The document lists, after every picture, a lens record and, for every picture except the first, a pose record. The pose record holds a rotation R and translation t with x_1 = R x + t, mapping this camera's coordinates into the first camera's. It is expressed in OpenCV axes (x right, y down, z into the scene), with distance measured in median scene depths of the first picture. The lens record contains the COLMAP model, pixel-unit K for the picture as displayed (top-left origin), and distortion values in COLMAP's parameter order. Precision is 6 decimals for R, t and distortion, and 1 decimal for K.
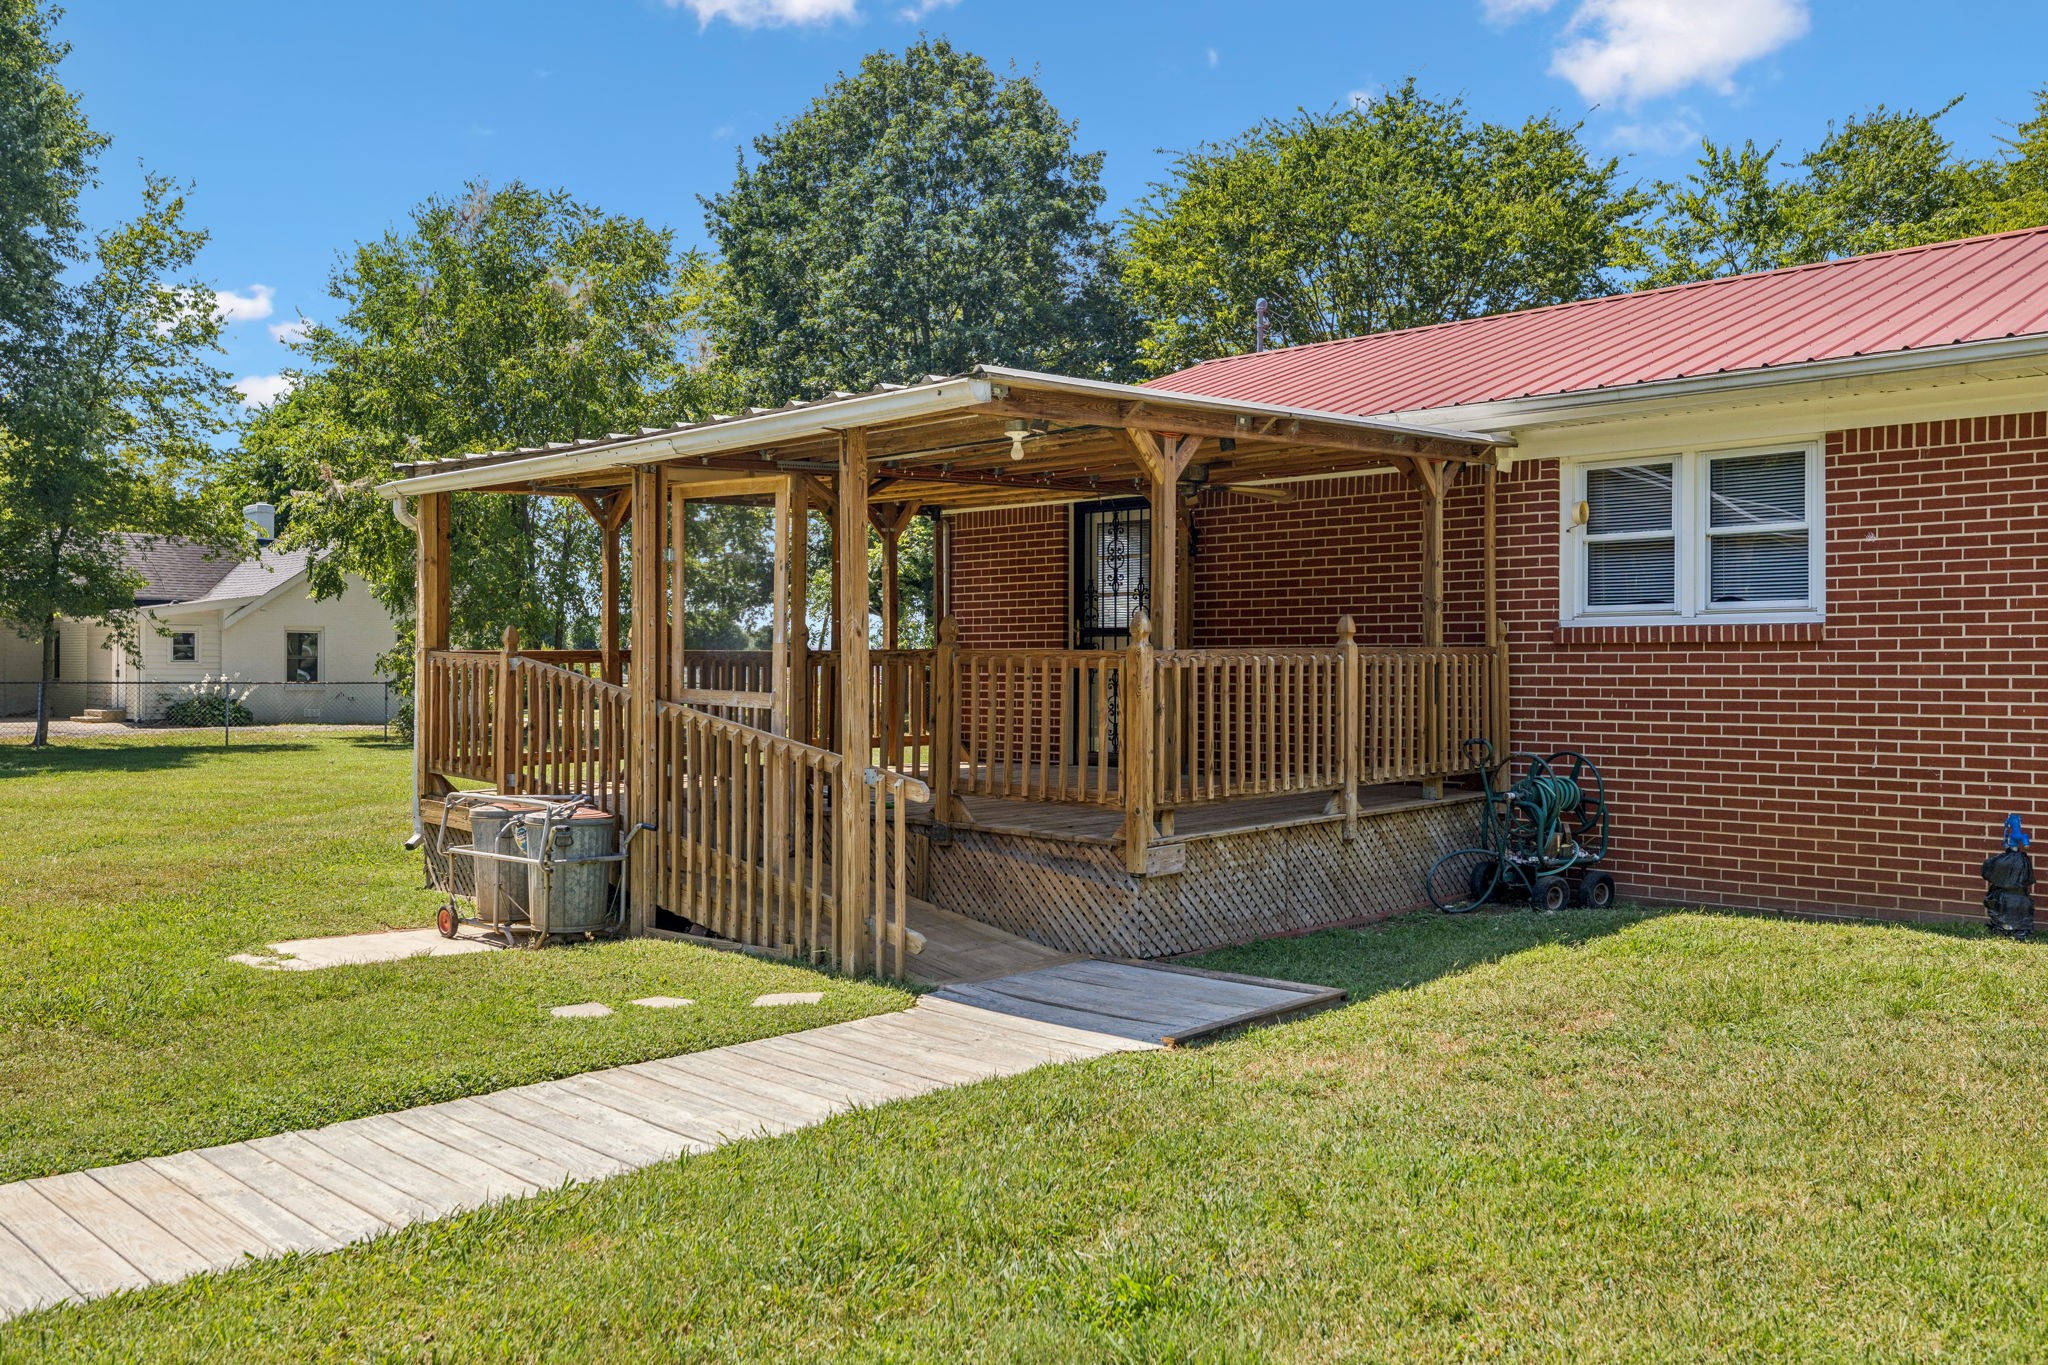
lens RADIAL K [[1638.2, 0, 1023.7], [0, 1638.2, 698.6], [0, 0, 1]] dist [0.020309, -0.010436]
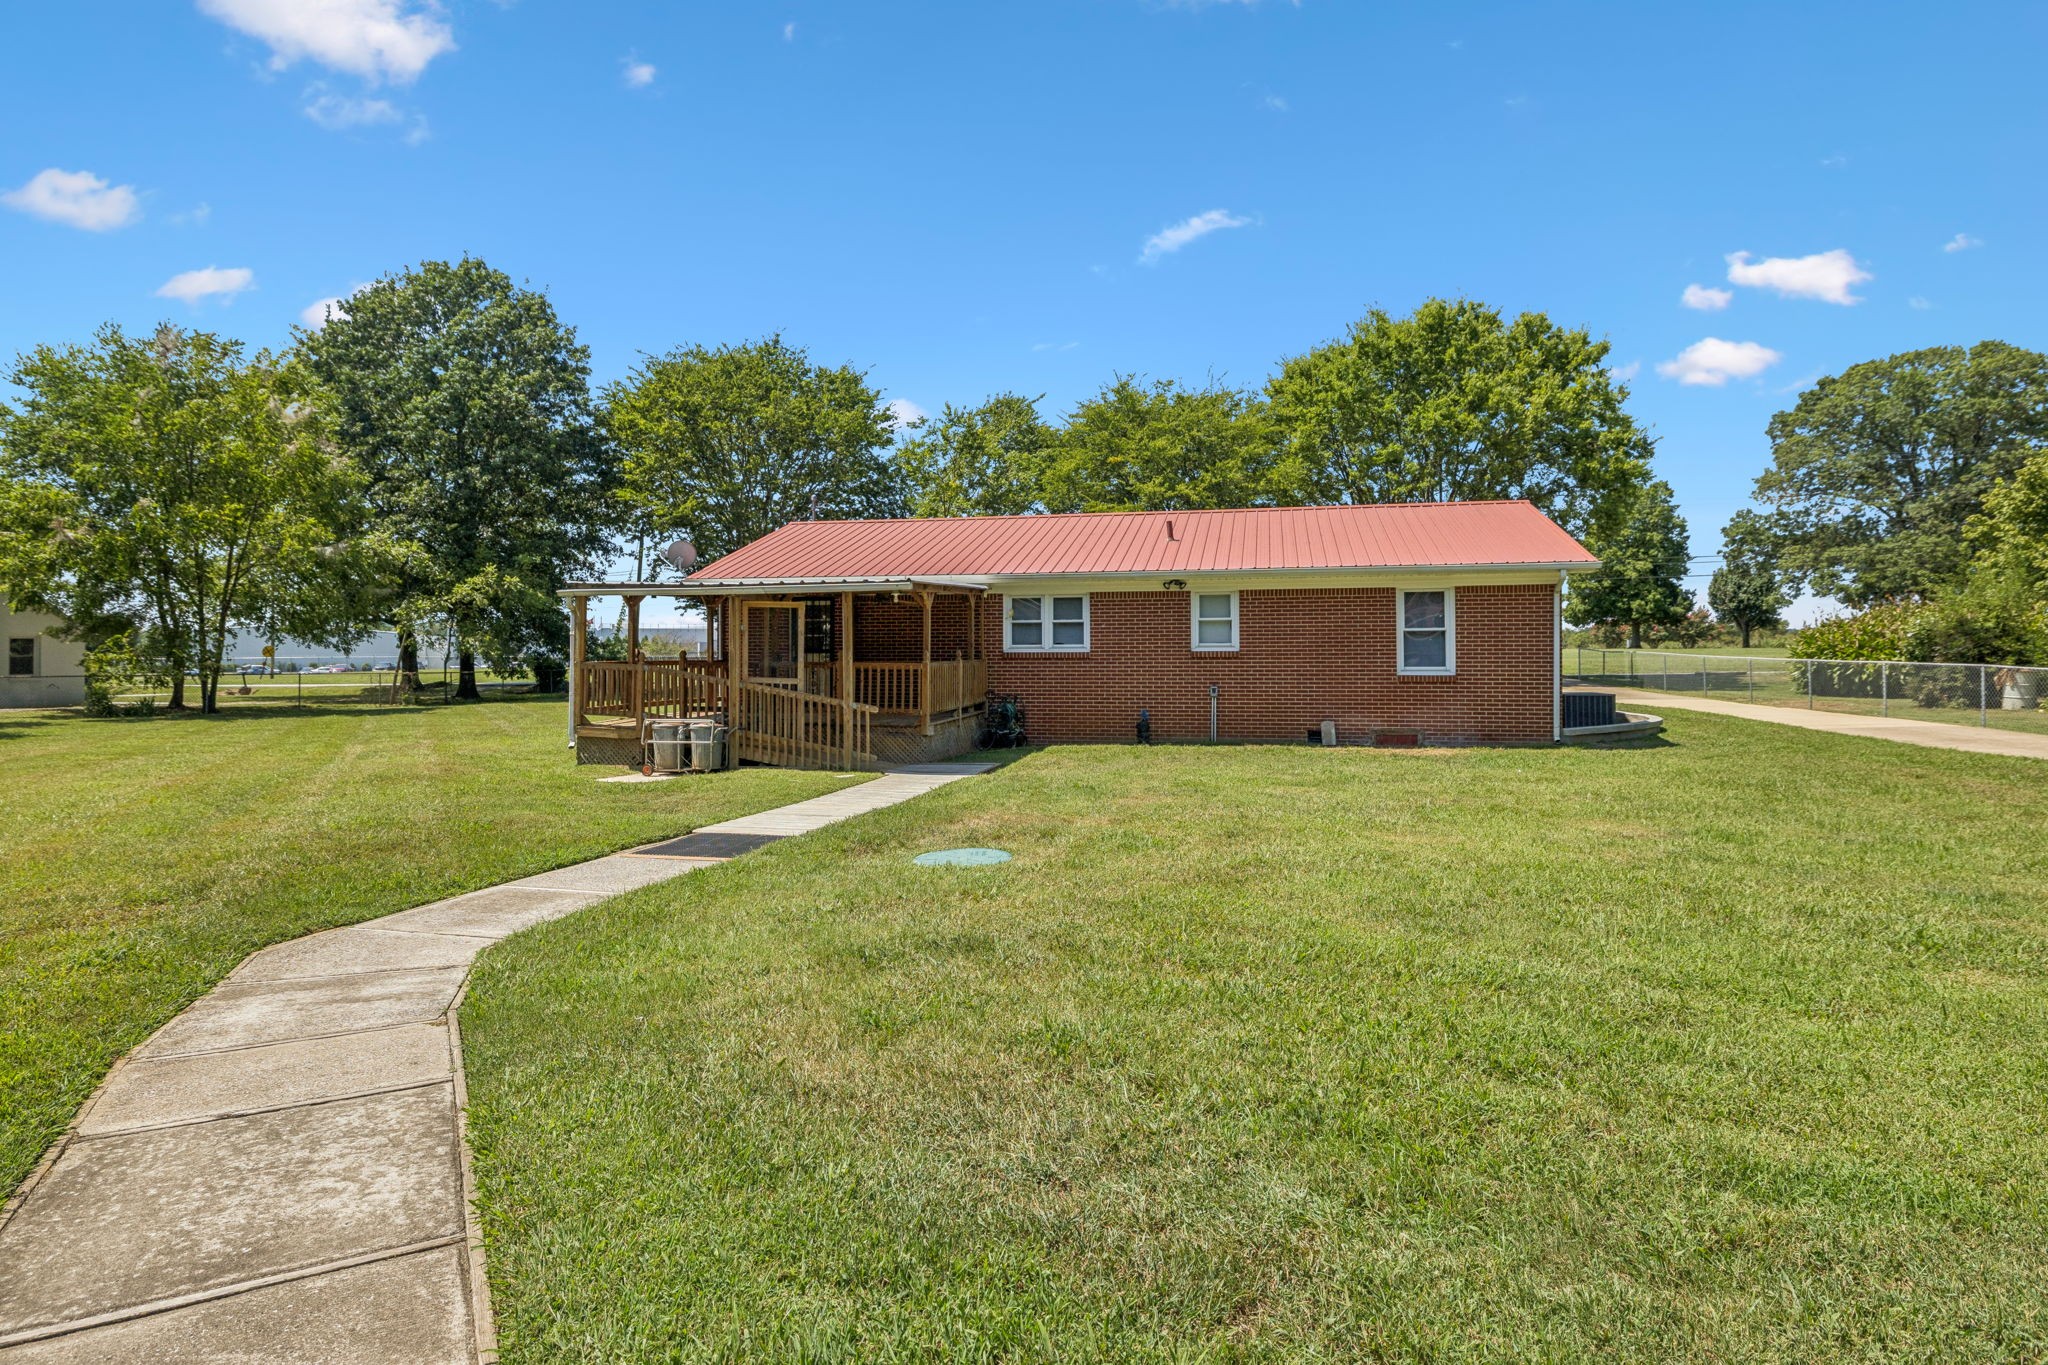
lens RADIAL K [[1097.4, 0, 1034.0], [0, 1097.4, 664.7], [0, 0, 1]] dist [0.001793, -0.000402]
pose [[0.850169, -0.005519, 0.526480, -0.672295], [0.011896, 0.999891, -0.008728, -0.004318], [-0.526375, 0.013684, 0.850142, -0.693399]]
